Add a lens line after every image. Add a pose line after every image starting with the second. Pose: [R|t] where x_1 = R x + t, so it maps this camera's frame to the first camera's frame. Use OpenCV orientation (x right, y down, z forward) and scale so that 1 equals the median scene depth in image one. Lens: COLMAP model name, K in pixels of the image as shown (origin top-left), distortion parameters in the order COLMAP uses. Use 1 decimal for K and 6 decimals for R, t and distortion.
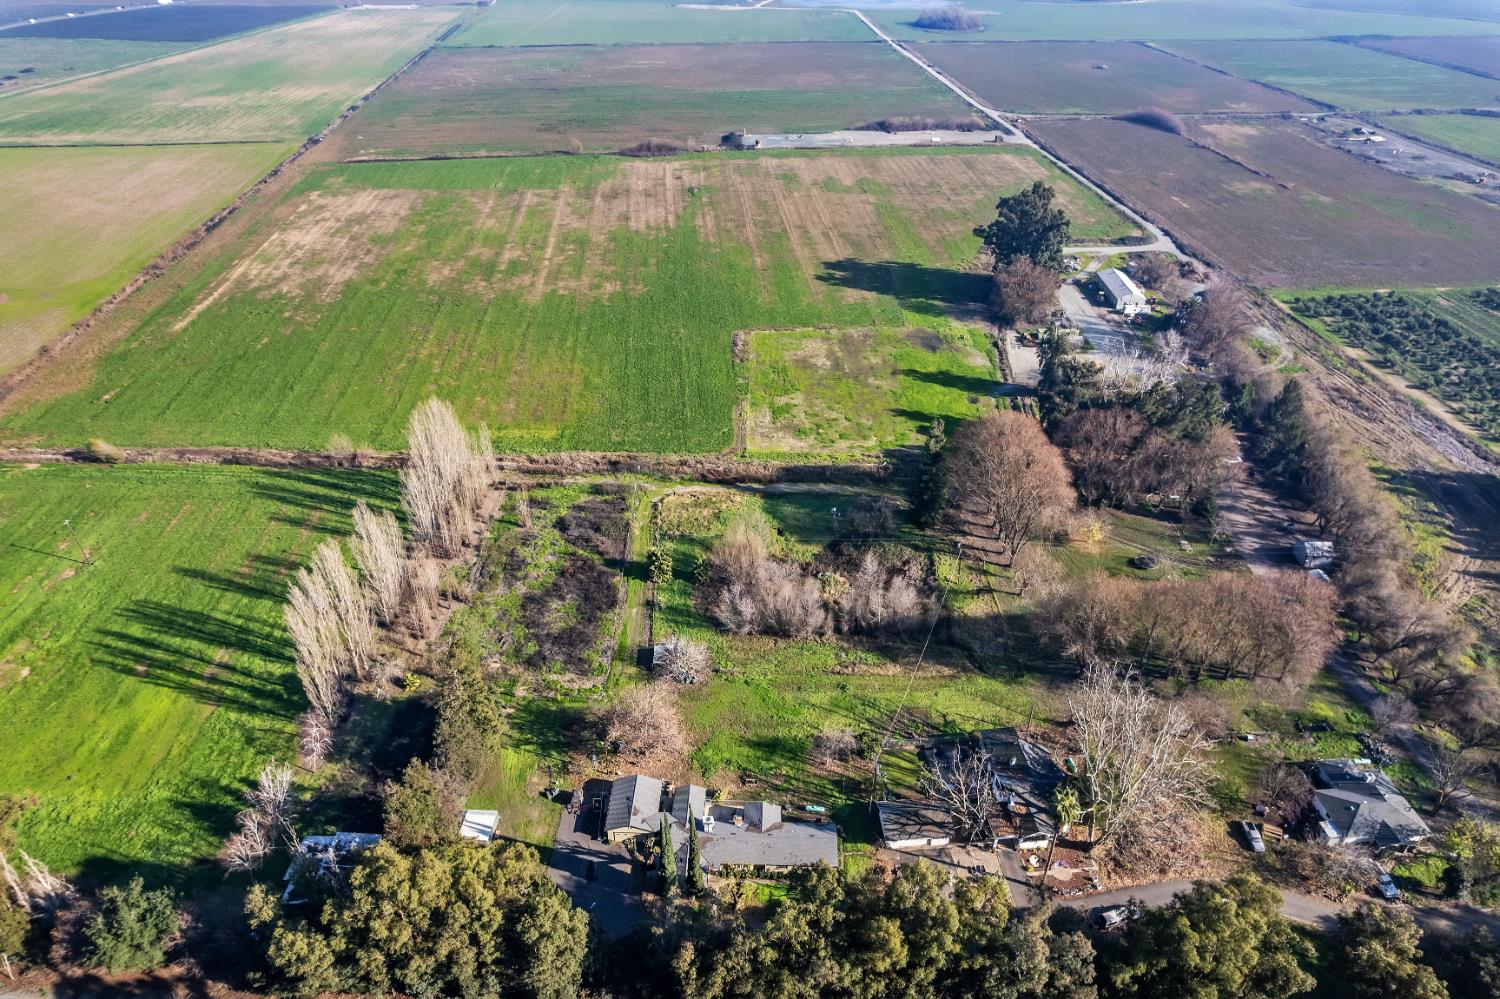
lens RADIAL K [[954.3, 0, 754.5], [0, 954.3, 501.9], [0, 0, 1]] dist [-0.092946, 0.086685]
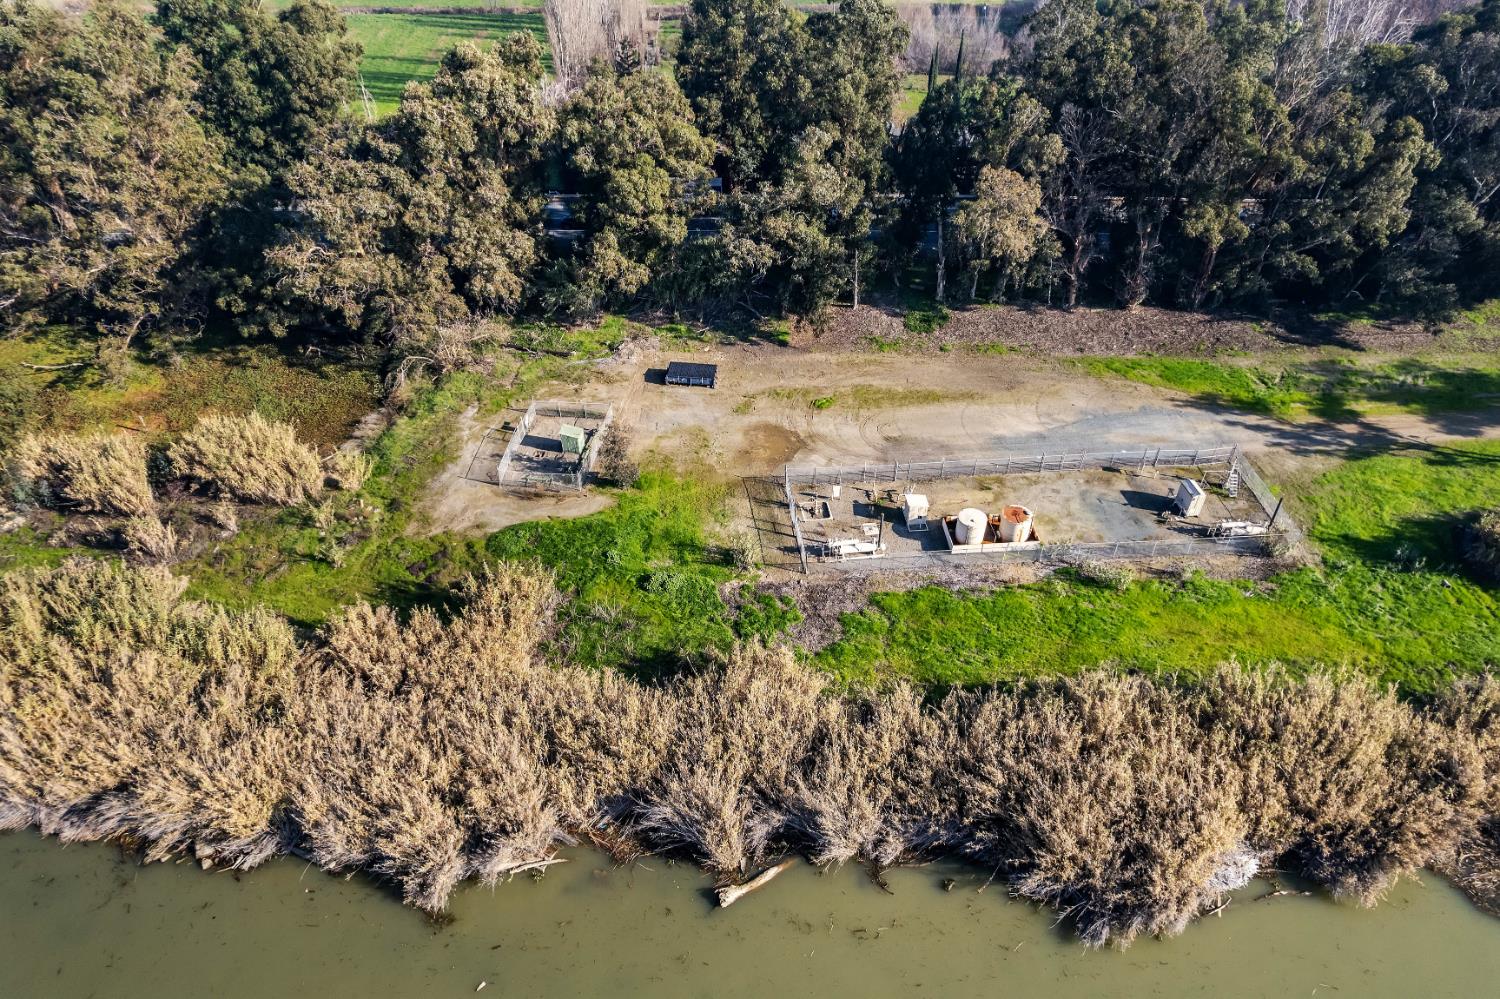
lens RADIAL K [[945.1, 0, 750.8], [0, 945.1, 506.6], [0, 0, 1]] dist [-0.074034, 0.064246]
pose [[0.999758, -0.018926, 0.011204, -0.107275], [0.017511, 0.993195, 0.115136, 0.233509], [-0.013307, -0.114912, 0.993287, -0.046192]]
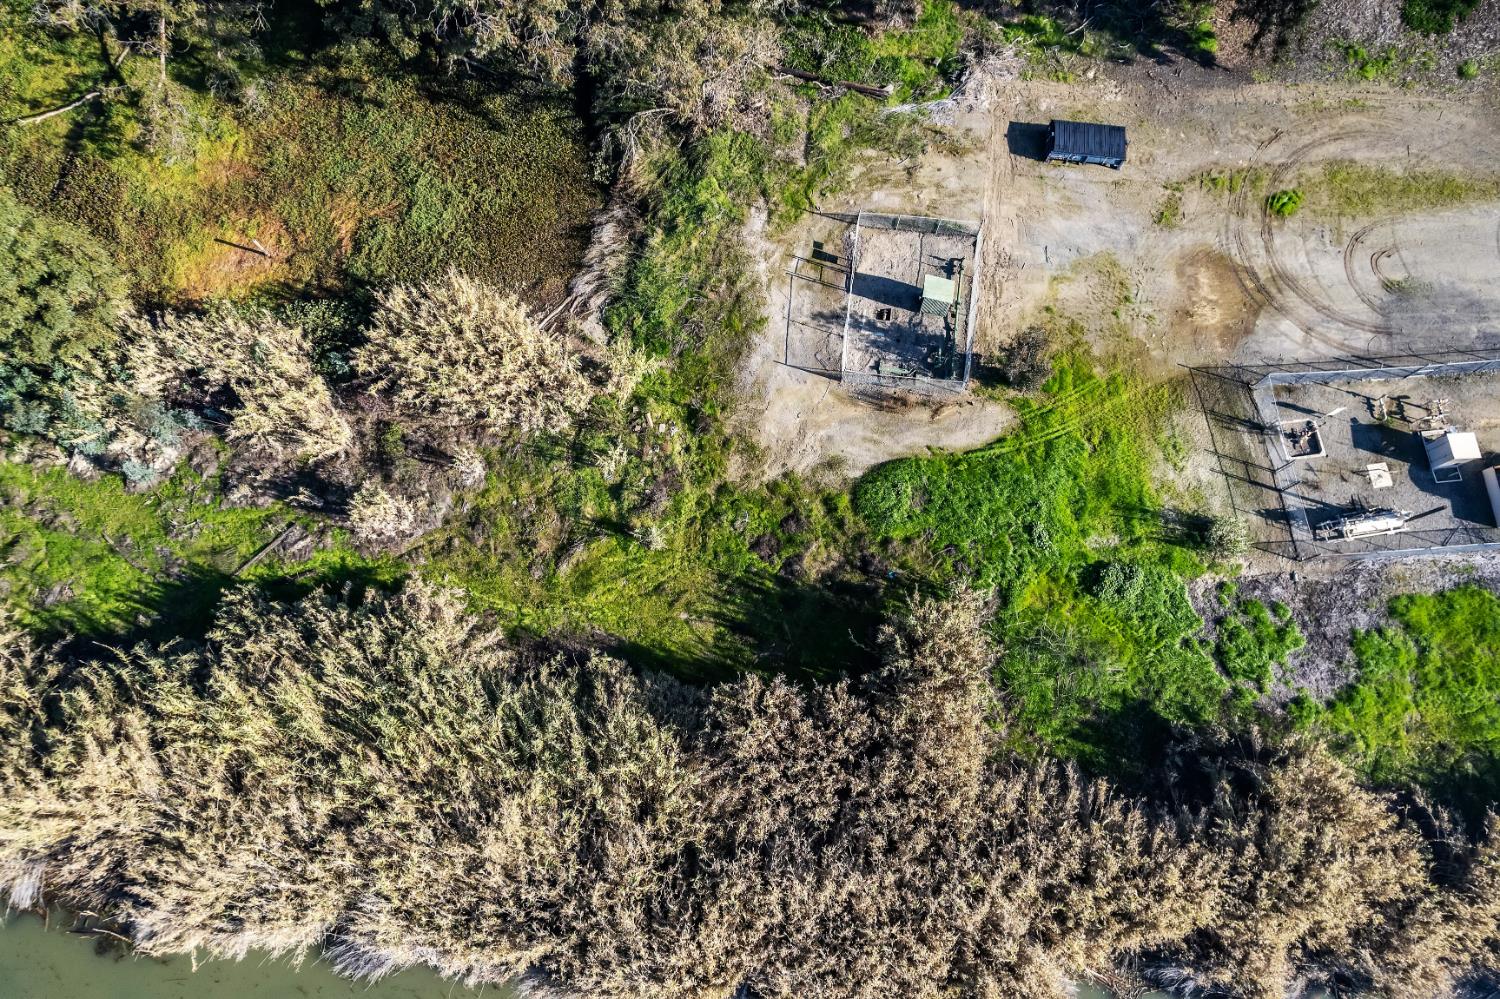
lens RADIAL K [[945.1, 0, 750.8], [0, 945.1, 506.6], [0, 0, 1]] dist [-0.074034, 0.064246]
pose [[0.999655, -0.026201, -0.001919, -0.179232], [0.020977, 0.752112, 0.658701, 0.166758], [-0.015816, -0.658514, 0.752402, 0.047409]]
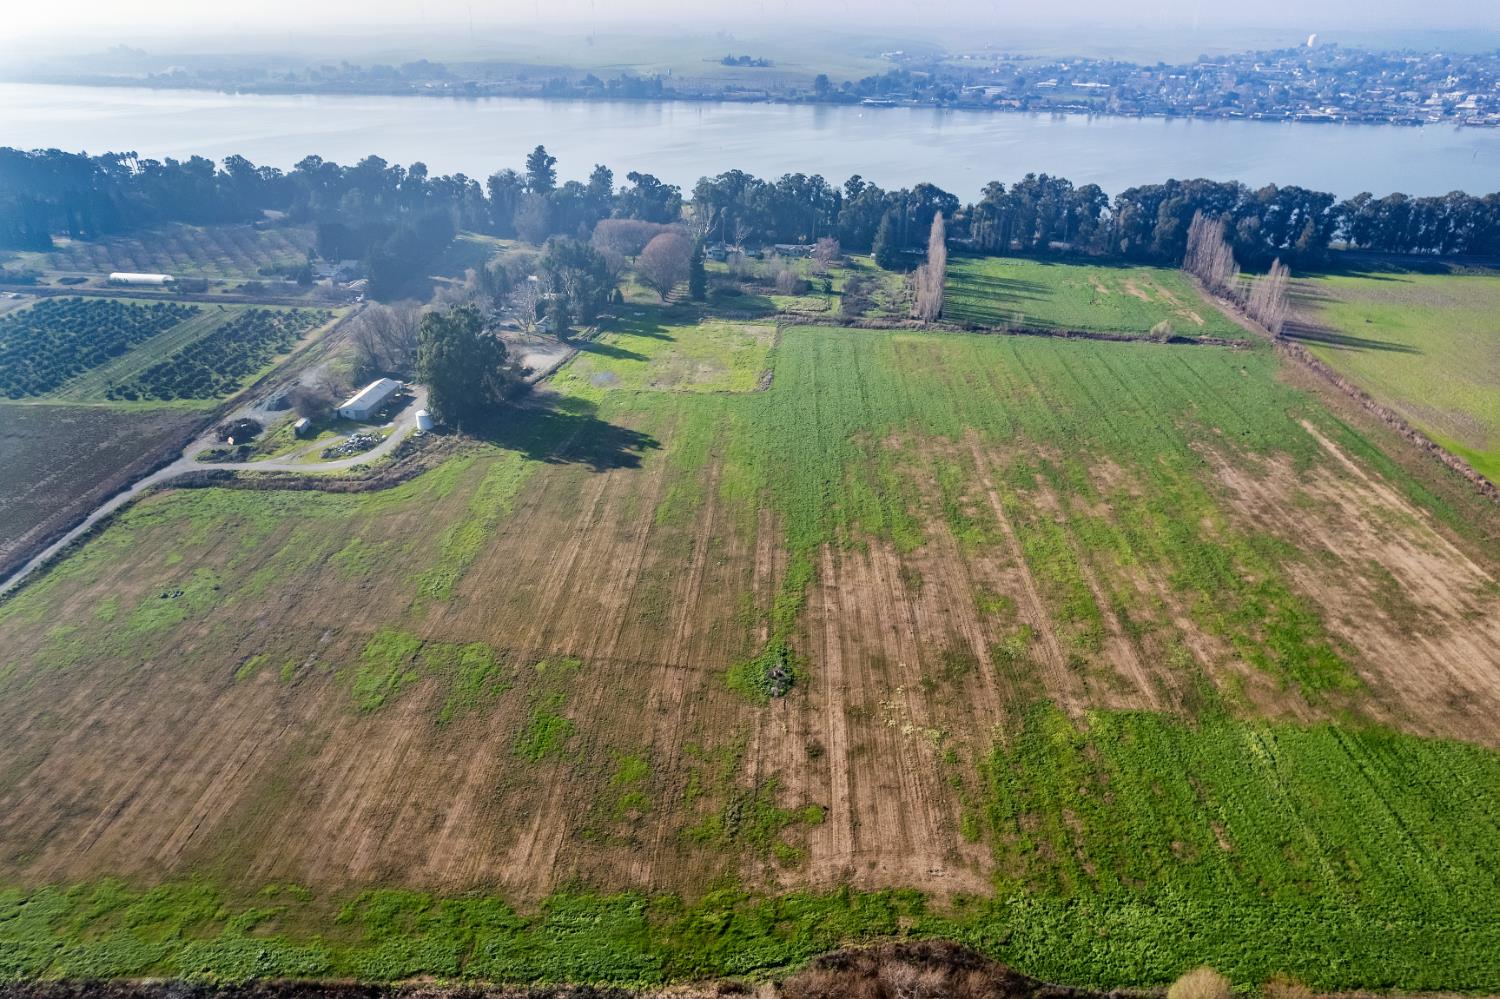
lens RADIAL K [[945.1, 0, 750.8], [0, 945.1, 506.6], [0, 0, 1]] dist [-0.074034, 0.064246]
pose [[-0.991476, -0.066101, 0.112278, -0.105850], [0.069367, 0.461662, 0.884340, -0.859815], [-0.110290, 0.884590, -0.453141, 1.270454]]
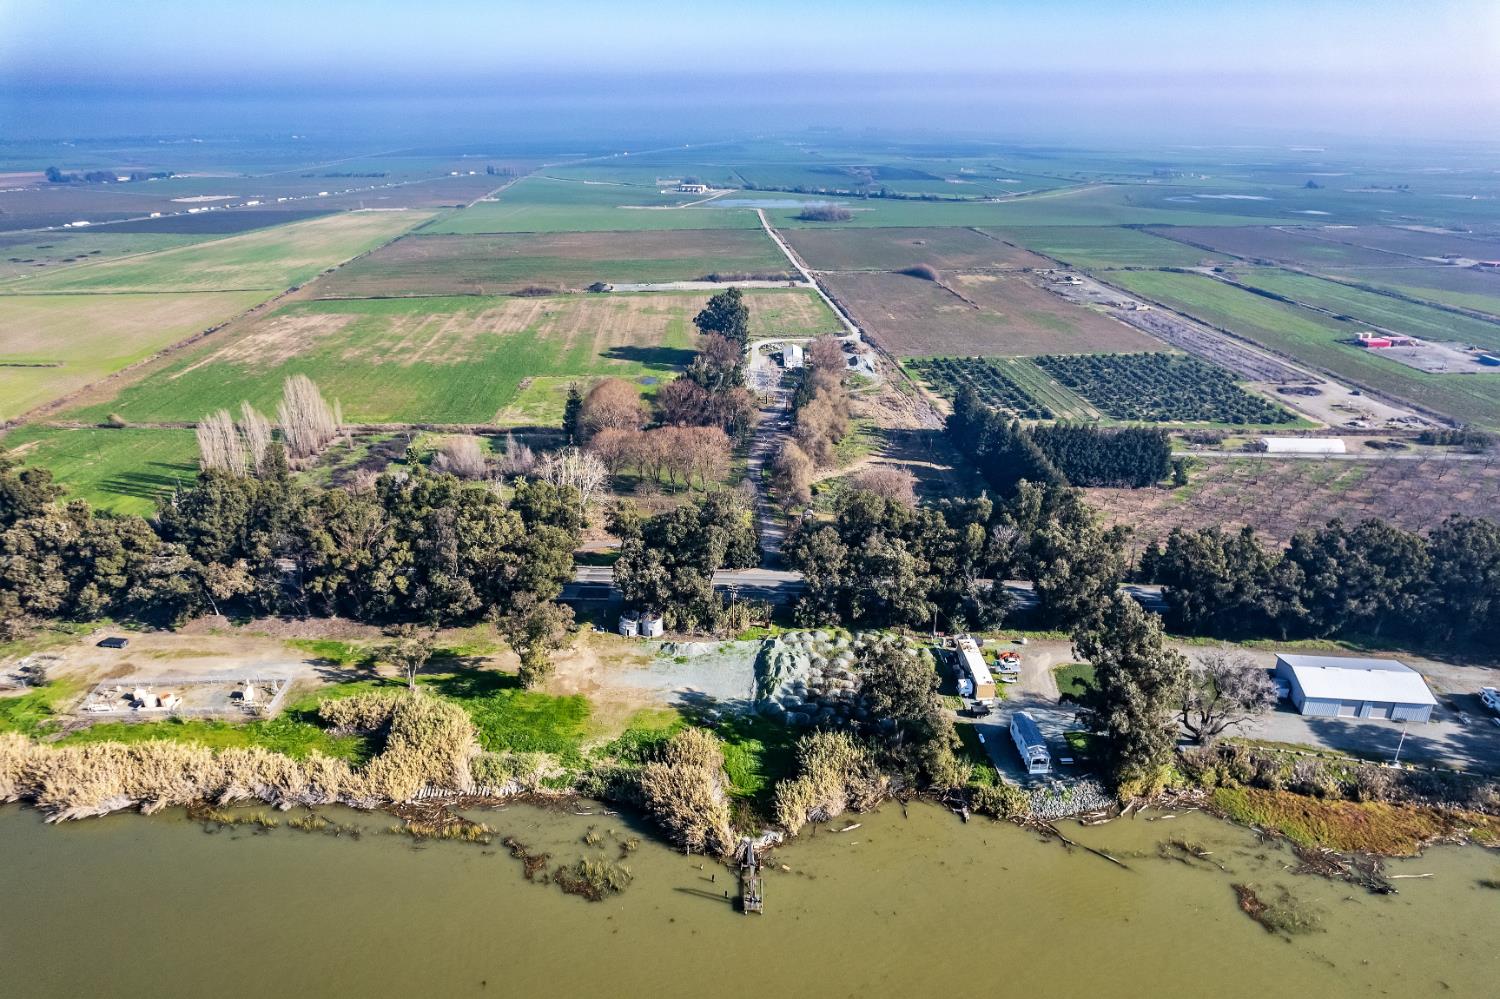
lens RADIAL K [[945.1, 0, 750.8], [0, 945.1, 506.6], [0, 0, 1]] dist [-0.074034, 0.064246]
pose [[0.999953, -0.002810, -0.009280, 0.283709], [0.000987, 0.981631, -0.190787, 0.254145], [0.009646, 0.190769, 0.981588, -0.370846]]
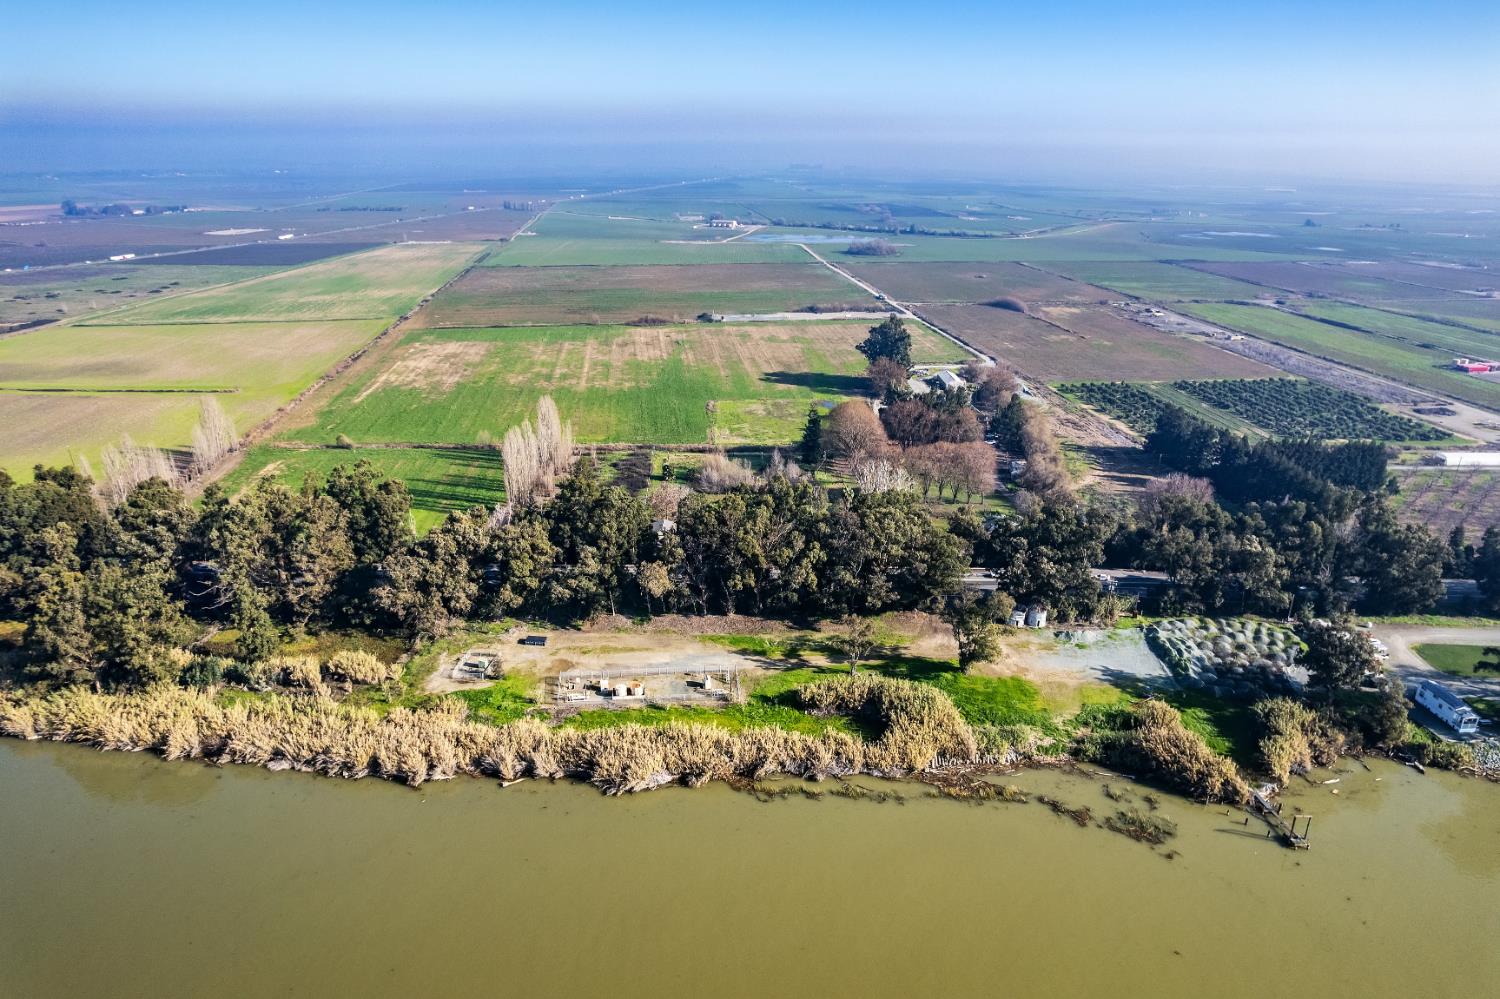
lens RADIAL K [[945.1, 0, 750.8], [0, 945.1, 506.6], [0, 0, 1]] dist [-0.074034, 0.064246]
pose [[0.999584, -0.009863, 0.027104, 0.005591], [0.015722, 0.974152, -0.225347, 0.282791], [-0.024181, 0.225679, 0.973902, -0.416697]]
